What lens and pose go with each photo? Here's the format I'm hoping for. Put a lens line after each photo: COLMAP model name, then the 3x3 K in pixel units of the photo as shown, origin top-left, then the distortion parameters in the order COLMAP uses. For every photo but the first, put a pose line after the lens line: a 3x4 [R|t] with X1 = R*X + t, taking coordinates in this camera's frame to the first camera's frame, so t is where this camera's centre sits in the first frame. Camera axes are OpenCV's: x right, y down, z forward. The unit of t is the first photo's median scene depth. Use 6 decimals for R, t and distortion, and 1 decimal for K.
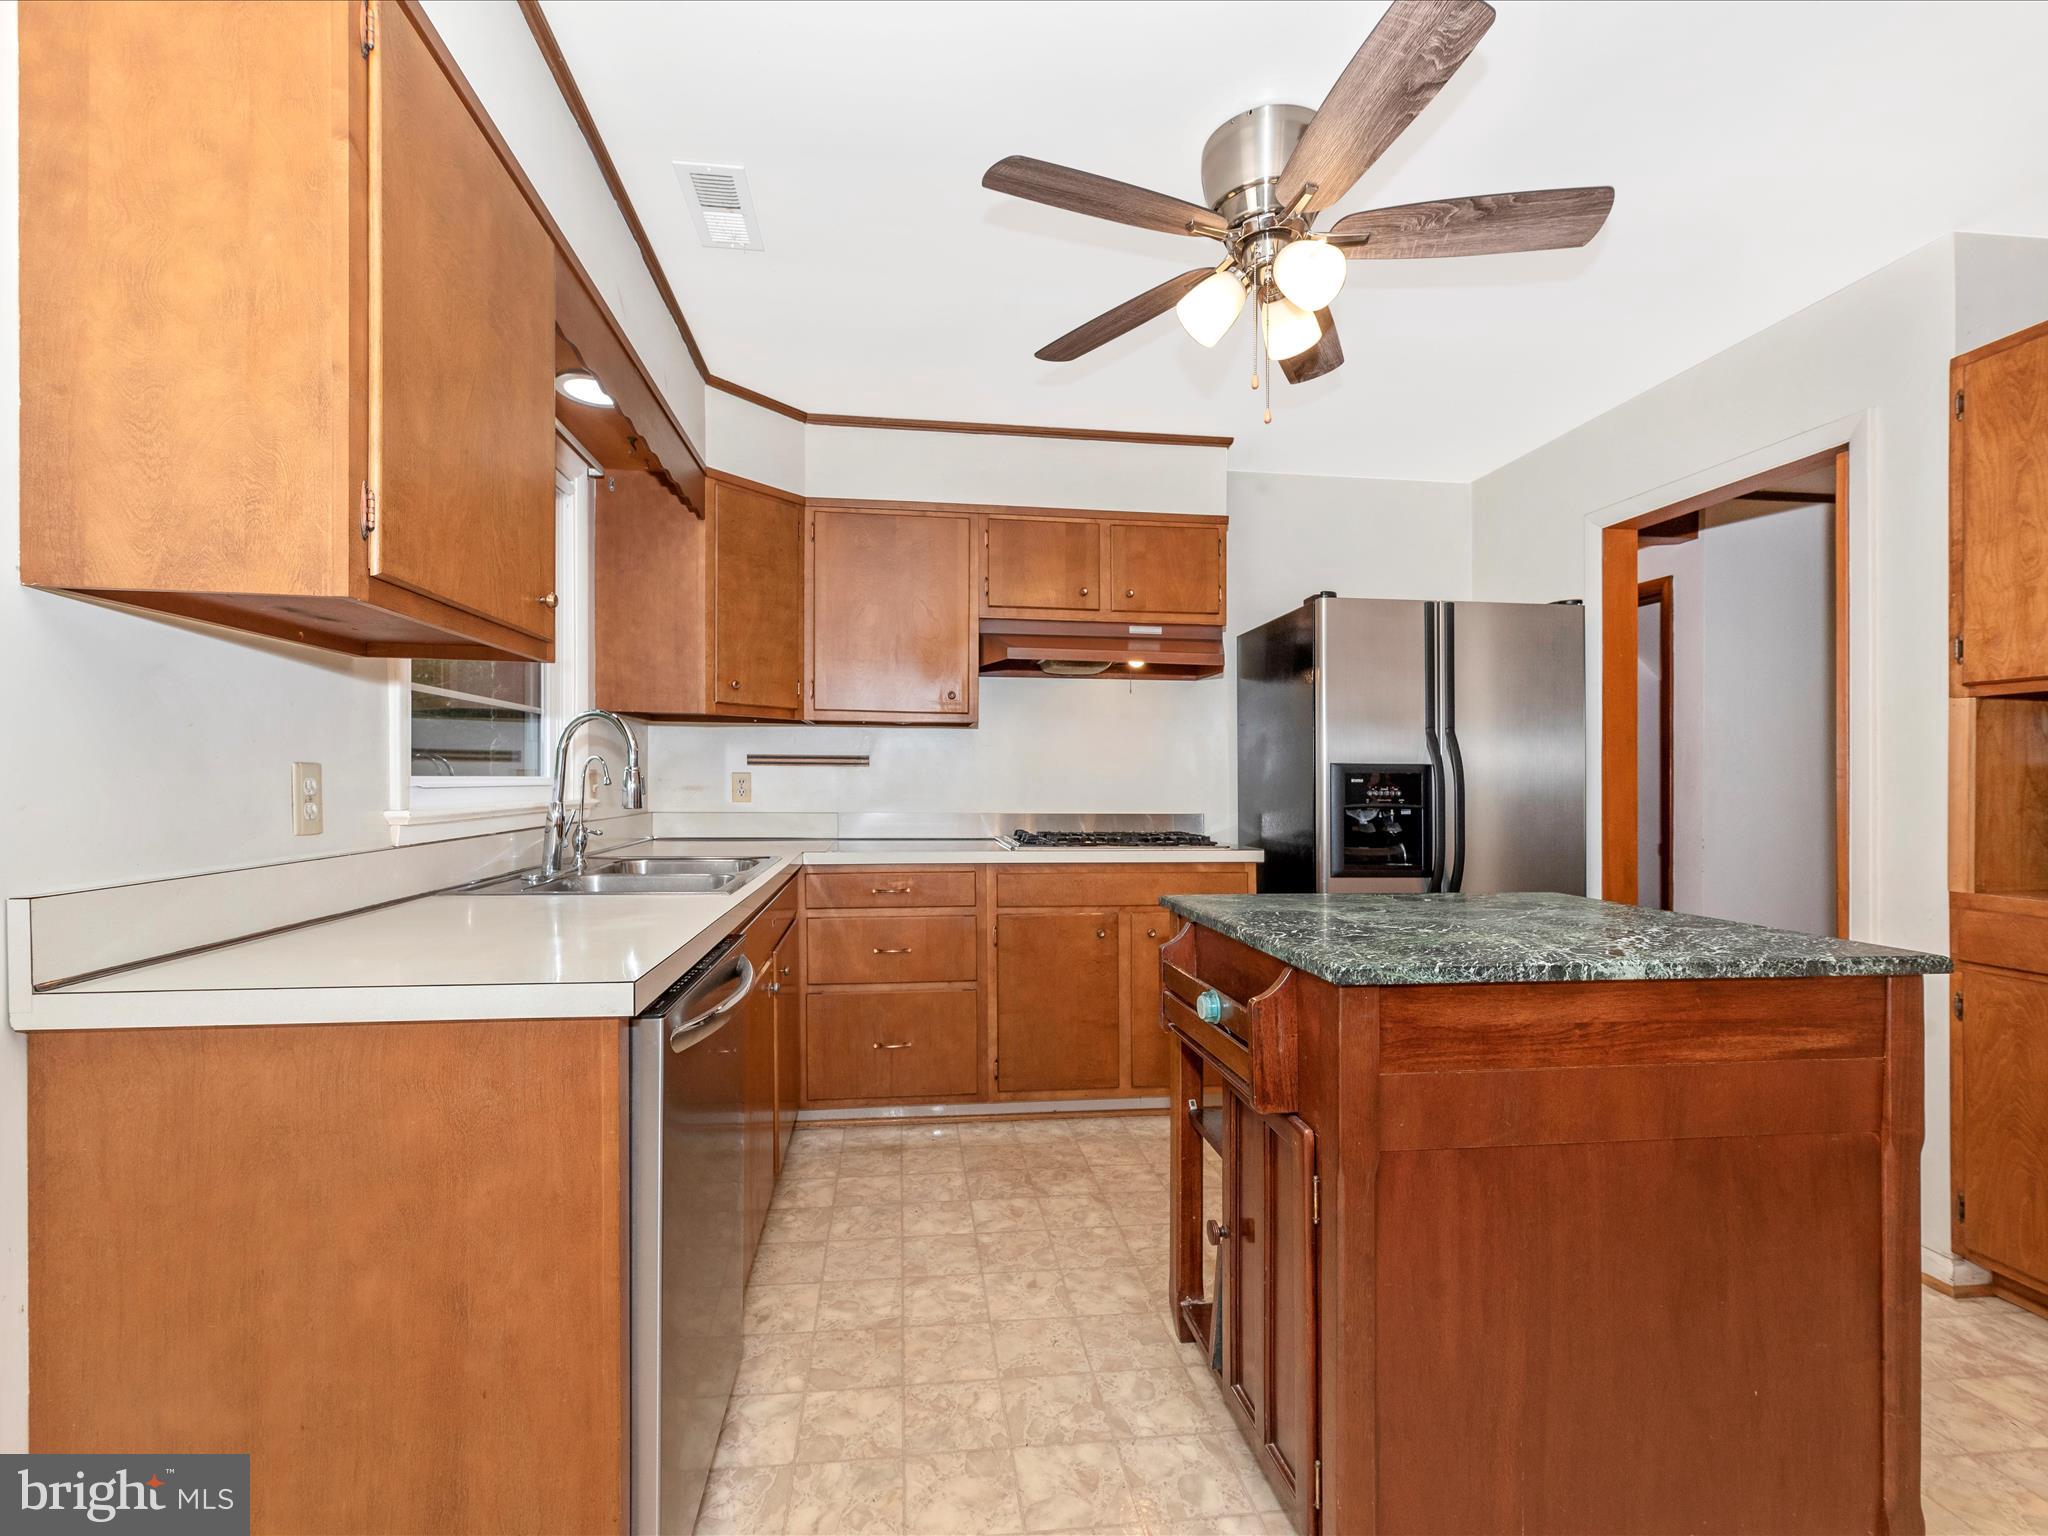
lens RADIAL K [[935.4, 0, 1018.5], [0, 935.4, 772.6], [0, 0, 1]] dist [0.008446, -0.000269]
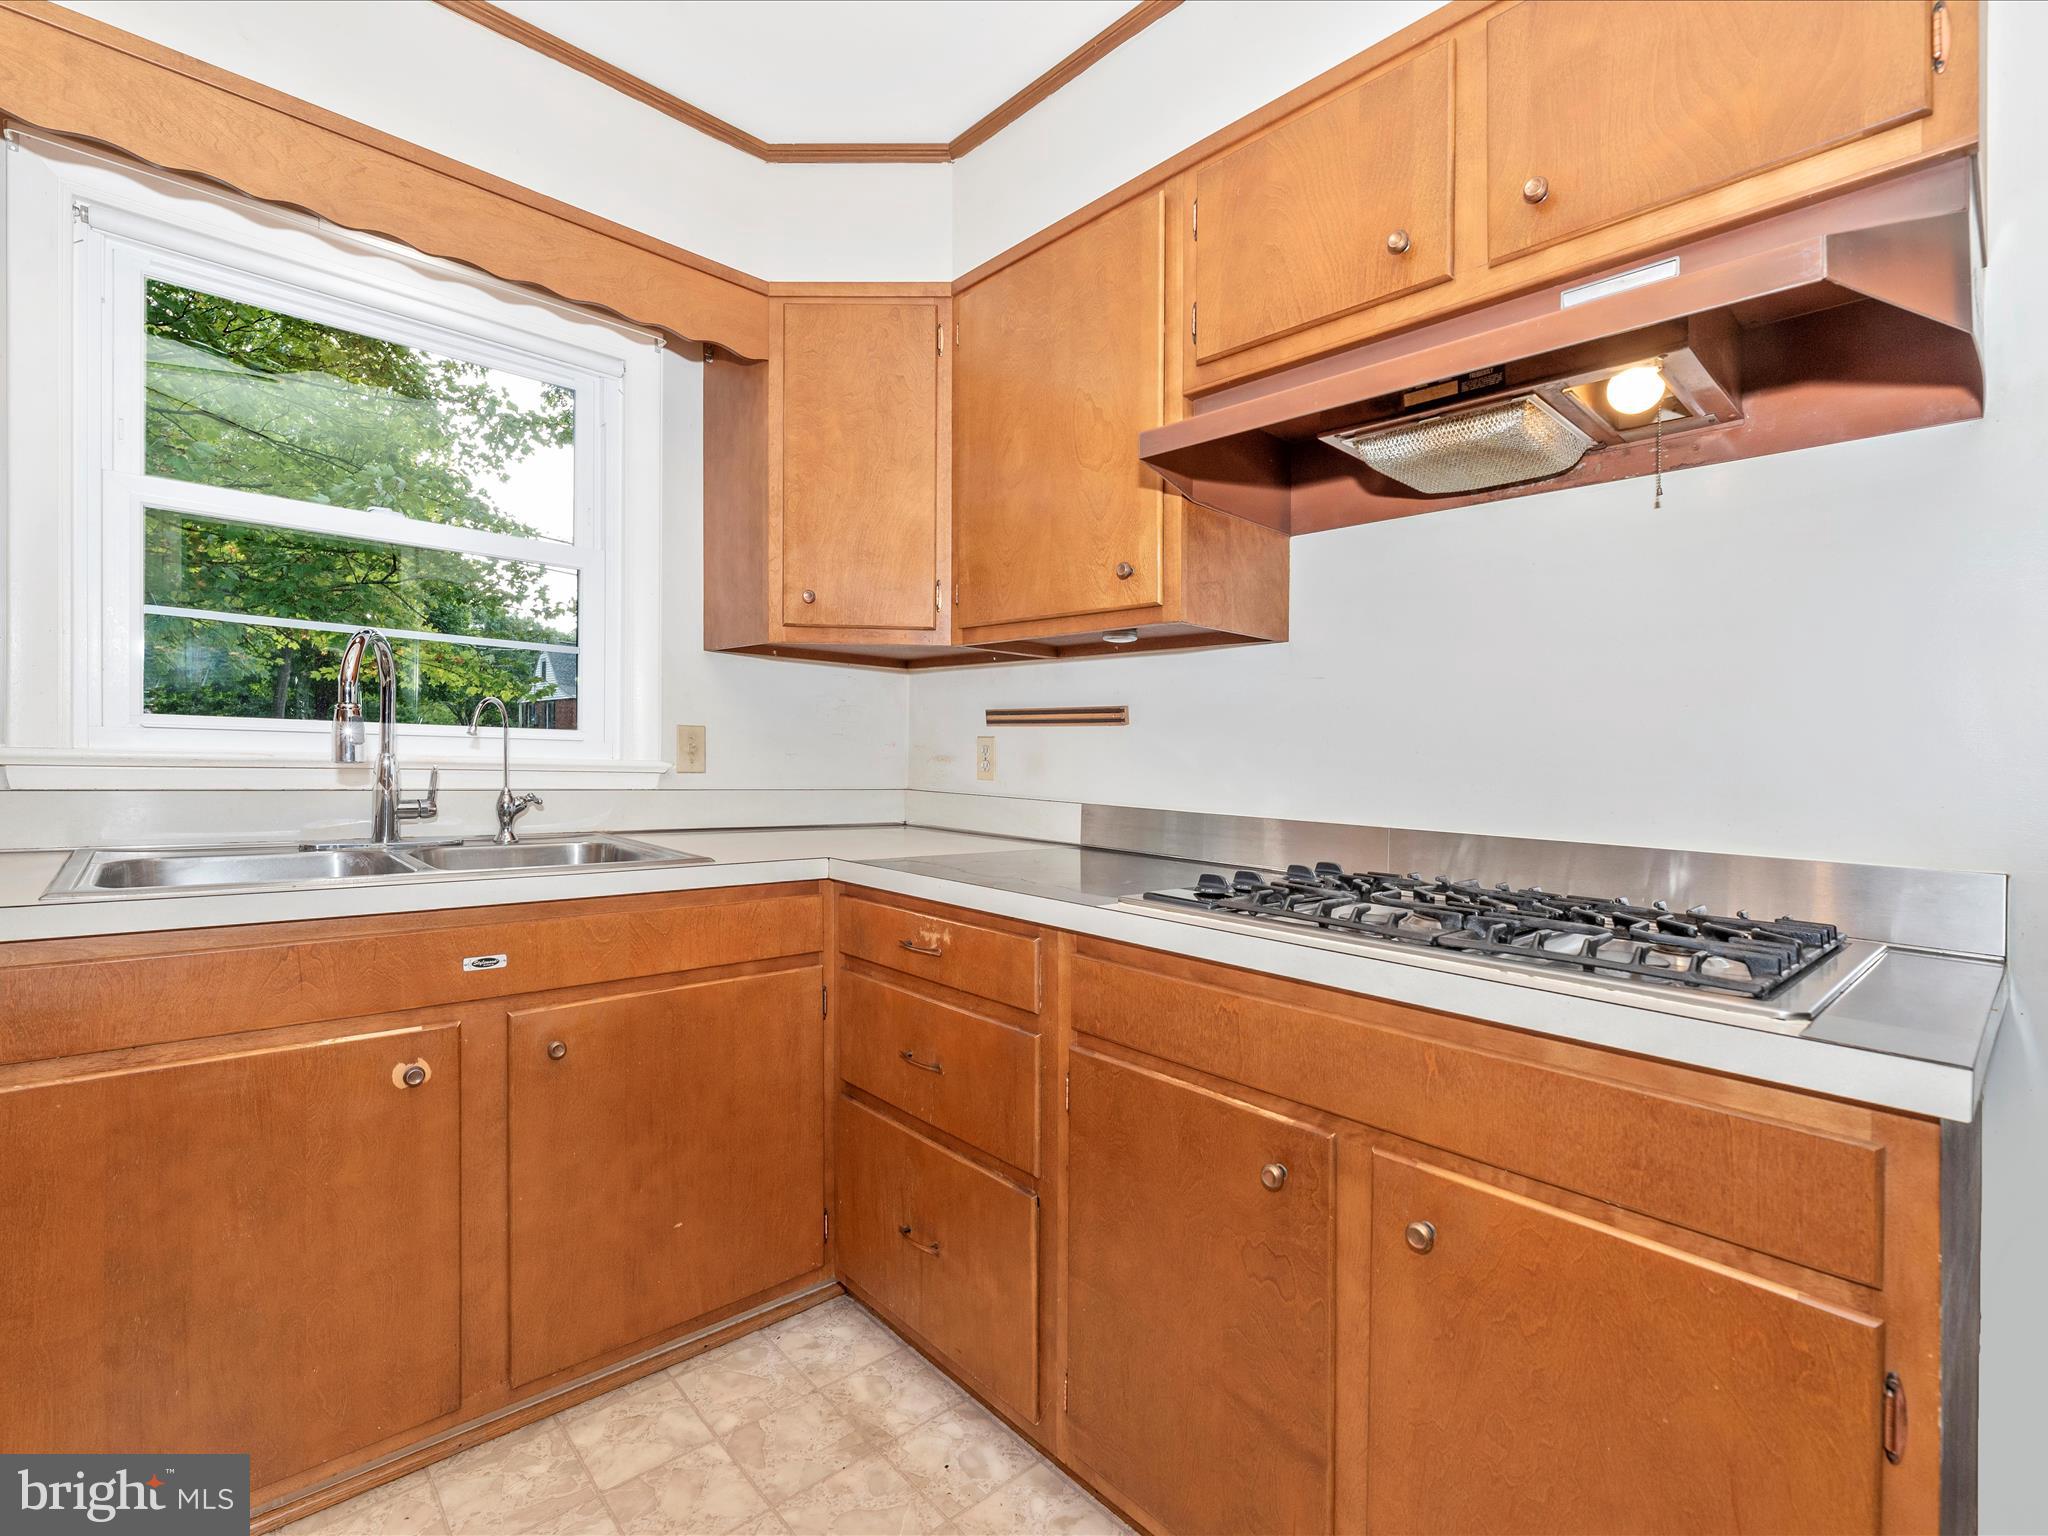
lens RADIAL K [[935.4, 0, 986.6], [0, 935.4, 753.4], [0, 0, 1]] dist [0.008446, -0.000269]
pose [[0.561747, 0.012702, -0.827212, 0.451562], [-0.023263, 0.999729, -0.000447, 0.020840], [0.826982, 0.019495, 0.561890, 1.009322]]
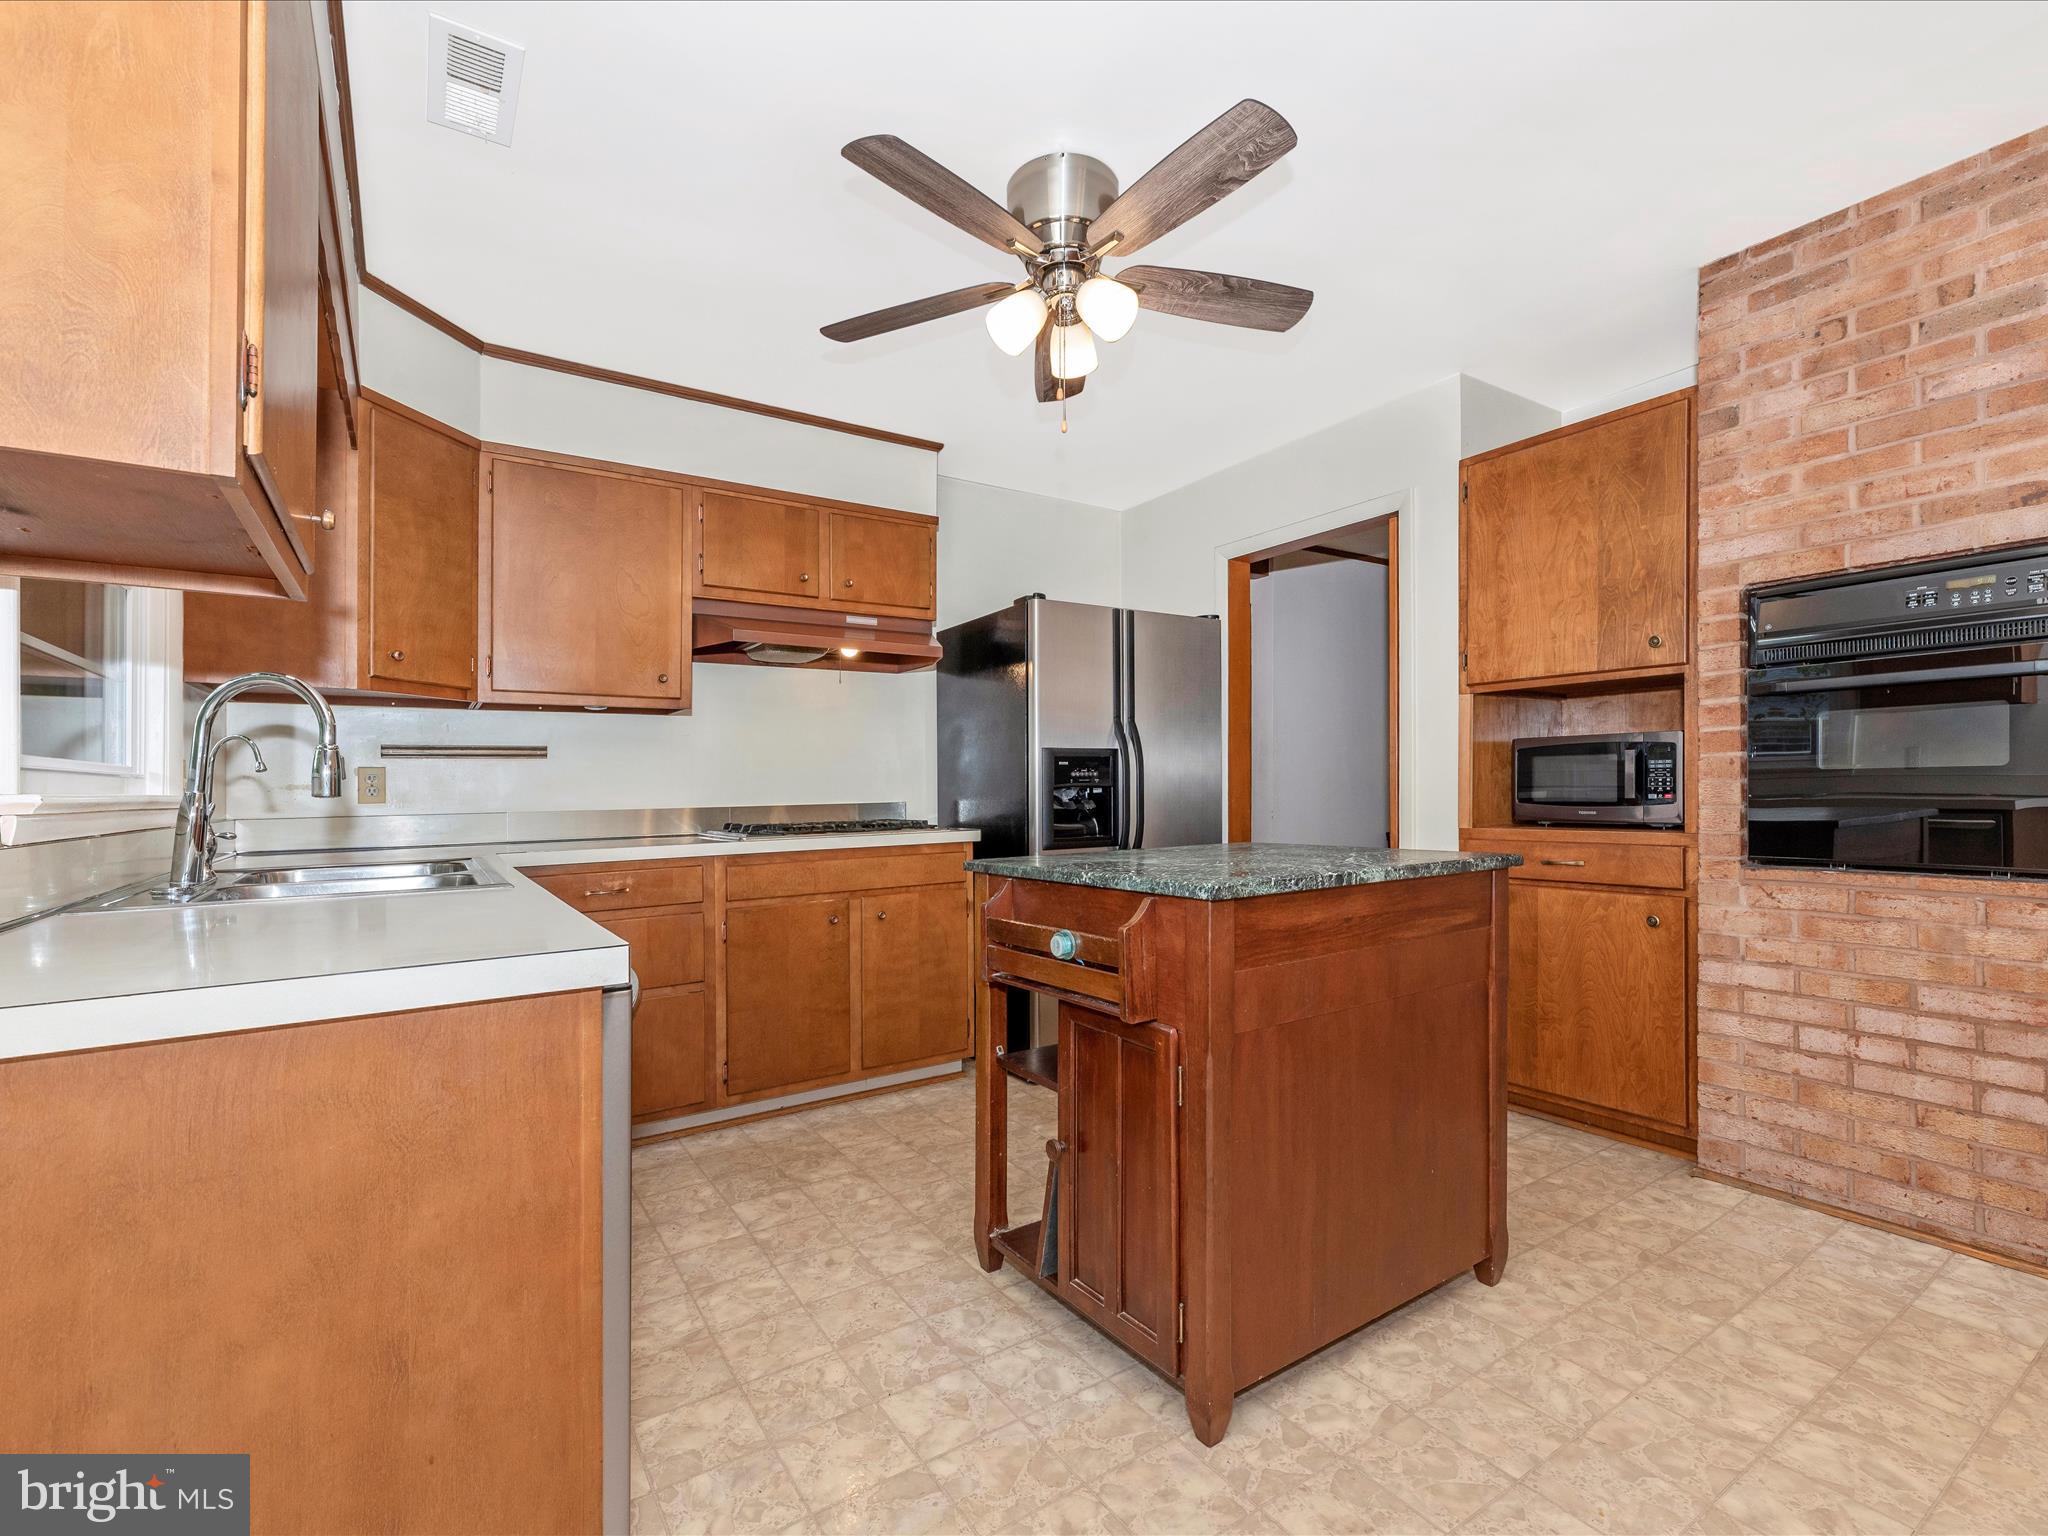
lens RADIAL K [[935.4, 0, 1040.6], [0, 935.4, 785.7], [0, 0, 1]] dist [0.008446, -0.000269]
pose [[0.891740, -0.021920, 0.452016, -0.234966], [0.020718, 0.999756, 0.007608, 0.035950], [-0.452073, 0.002580, 0.891977, 0.005561]]
